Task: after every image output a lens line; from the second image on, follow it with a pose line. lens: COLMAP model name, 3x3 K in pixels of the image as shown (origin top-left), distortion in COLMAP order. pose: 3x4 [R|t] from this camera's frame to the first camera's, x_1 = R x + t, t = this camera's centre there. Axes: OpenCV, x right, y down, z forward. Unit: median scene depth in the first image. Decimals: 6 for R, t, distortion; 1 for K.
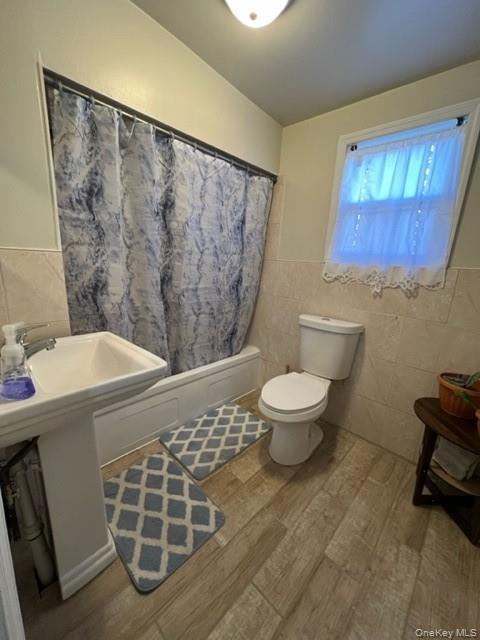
lens RADIAL K [[255.5, 0, 242.5], [0, 255.5, 321.6], [0, 0, 1]] dist [0.000250, -0.000722]
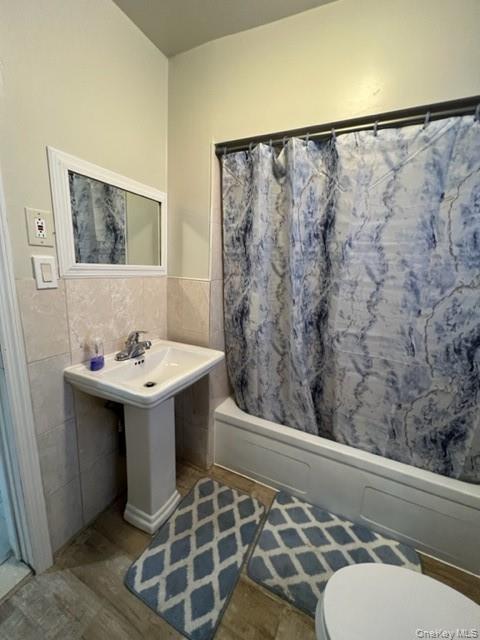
lens RADIAL K [[255.5, 0, 240.8], [0, 255.5, 320.8], [0, 0, 1]] dist [0.000250, -0.000722]
pose [[0.297279, 0.168152, -0.939867, 0.390498], [-0.247991, 0.964185, 0.094064, -0.168028], [0.922023, 0.205115, 0.328332, 0.530569]]
